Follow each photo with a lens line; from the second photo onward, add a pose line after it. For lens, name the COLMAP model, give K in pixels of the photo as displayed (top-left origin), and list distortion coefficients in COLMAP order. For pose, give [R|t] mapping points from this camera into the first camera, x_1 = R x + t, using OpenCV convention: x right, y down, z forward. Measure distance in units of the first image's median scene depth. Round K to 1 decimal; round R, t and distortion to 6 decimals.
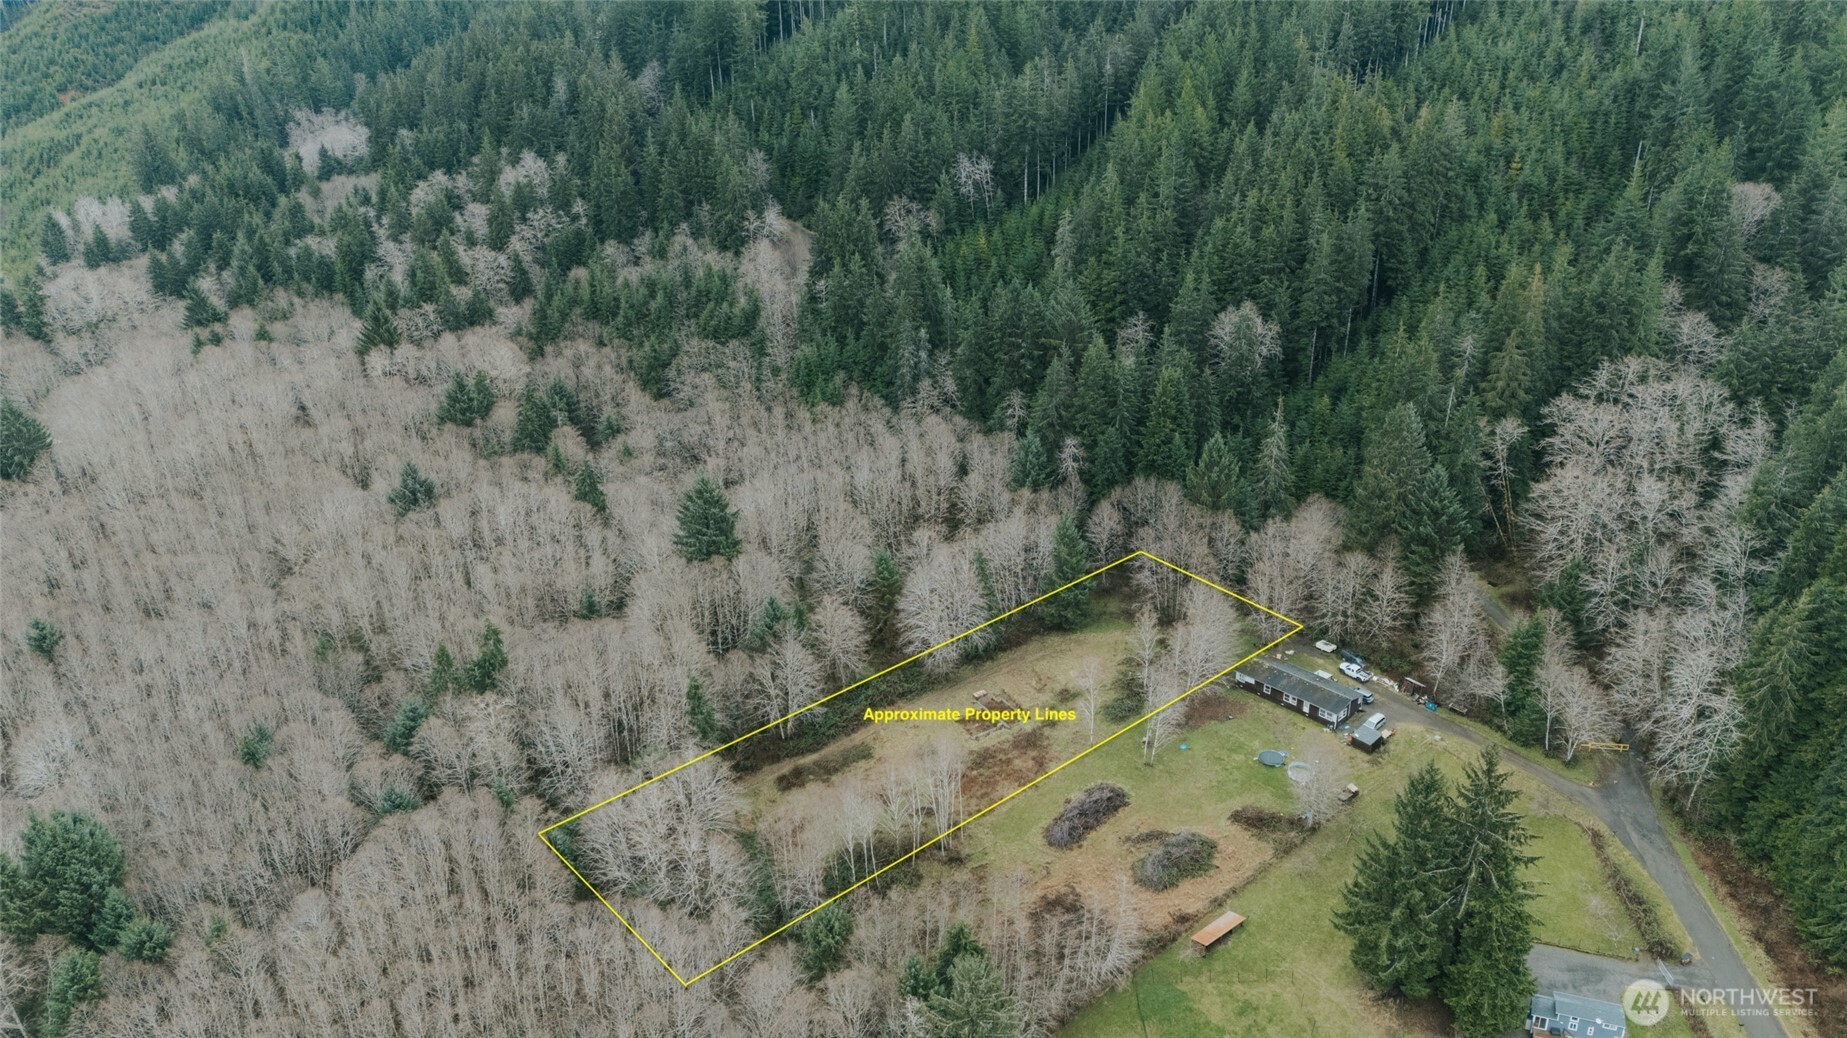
lens RADIAL K [[1371.5, 0, 923.5], [0, 1371.5, 519.0], [0, 0, 1]] dist [0.060191, -0.038729]
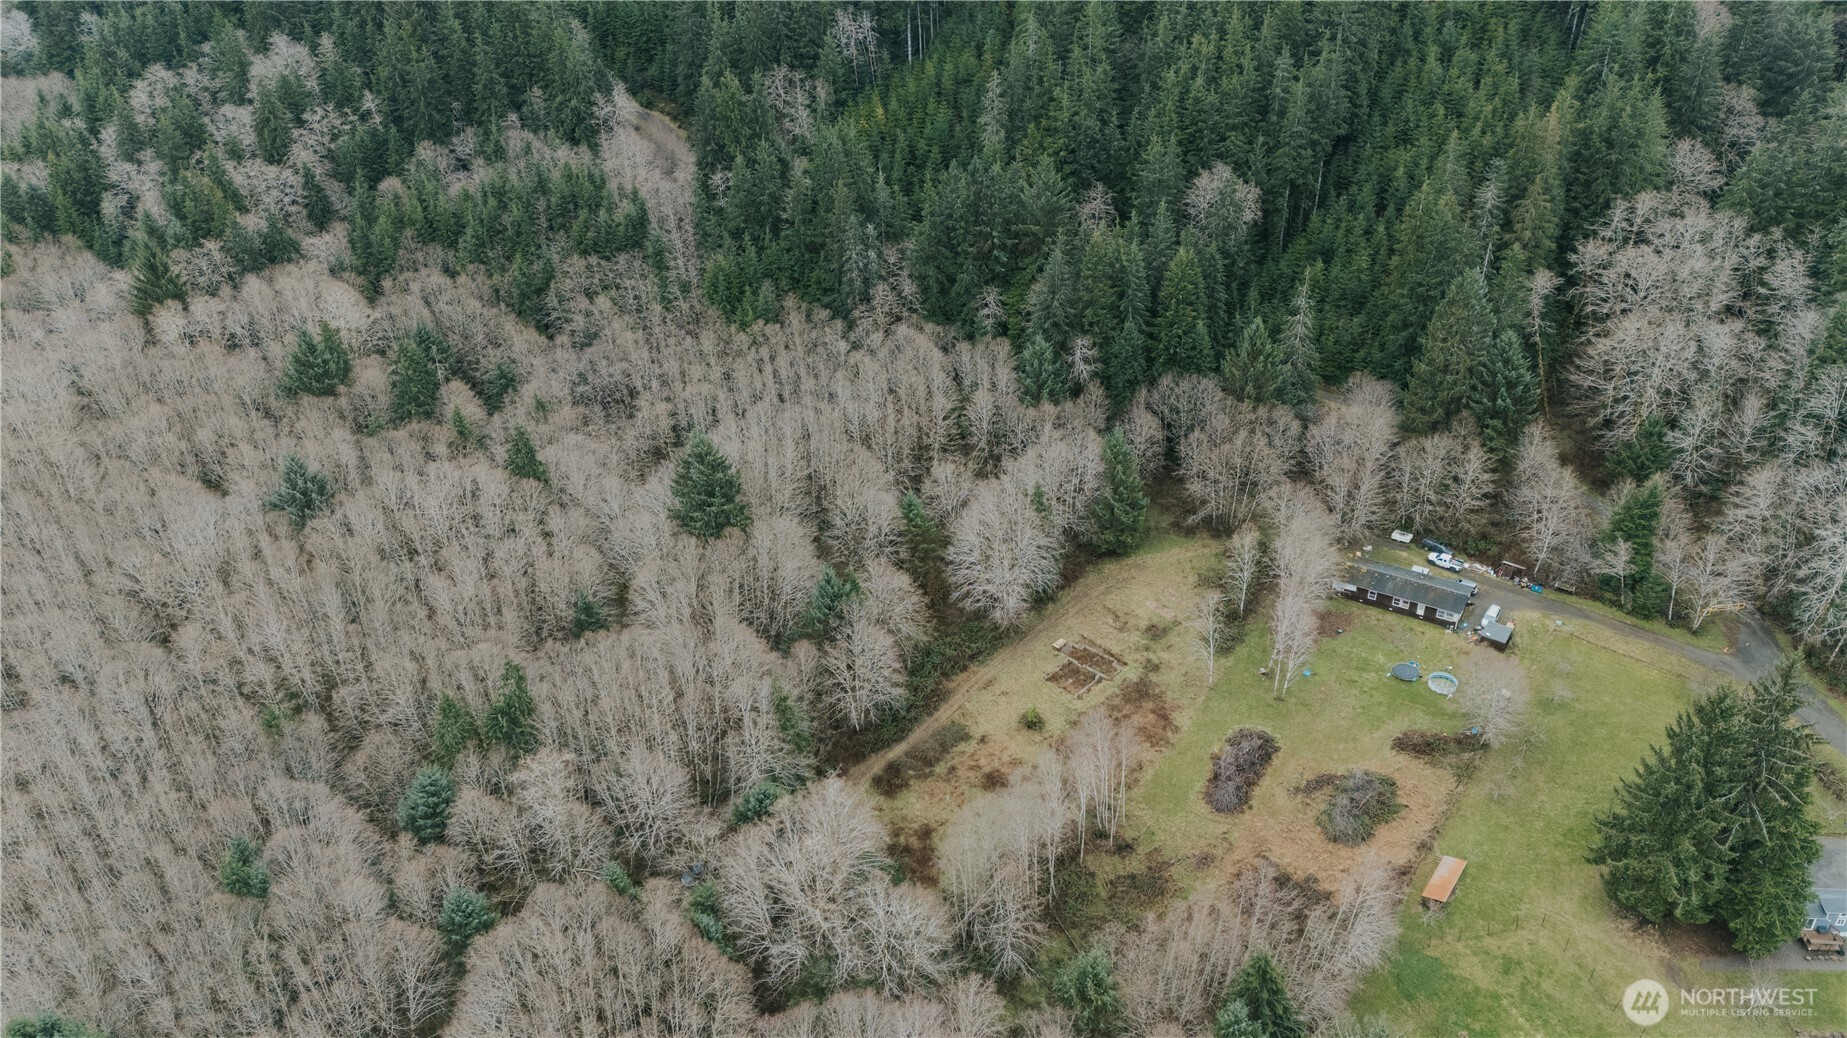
lens RADIAL K [[1371.5, 0, 923.5], [0, 1371.5, 519.0], [0, 0, 1]] dist [0.060191, -0.038729]
pose [[0.967955, -0.136296, 0.210916, -0.180752], [0.112555, 0.986276, 0.120795, -0.057169], [-0.224486, -0.093185, 0.970012, 0.131876]]
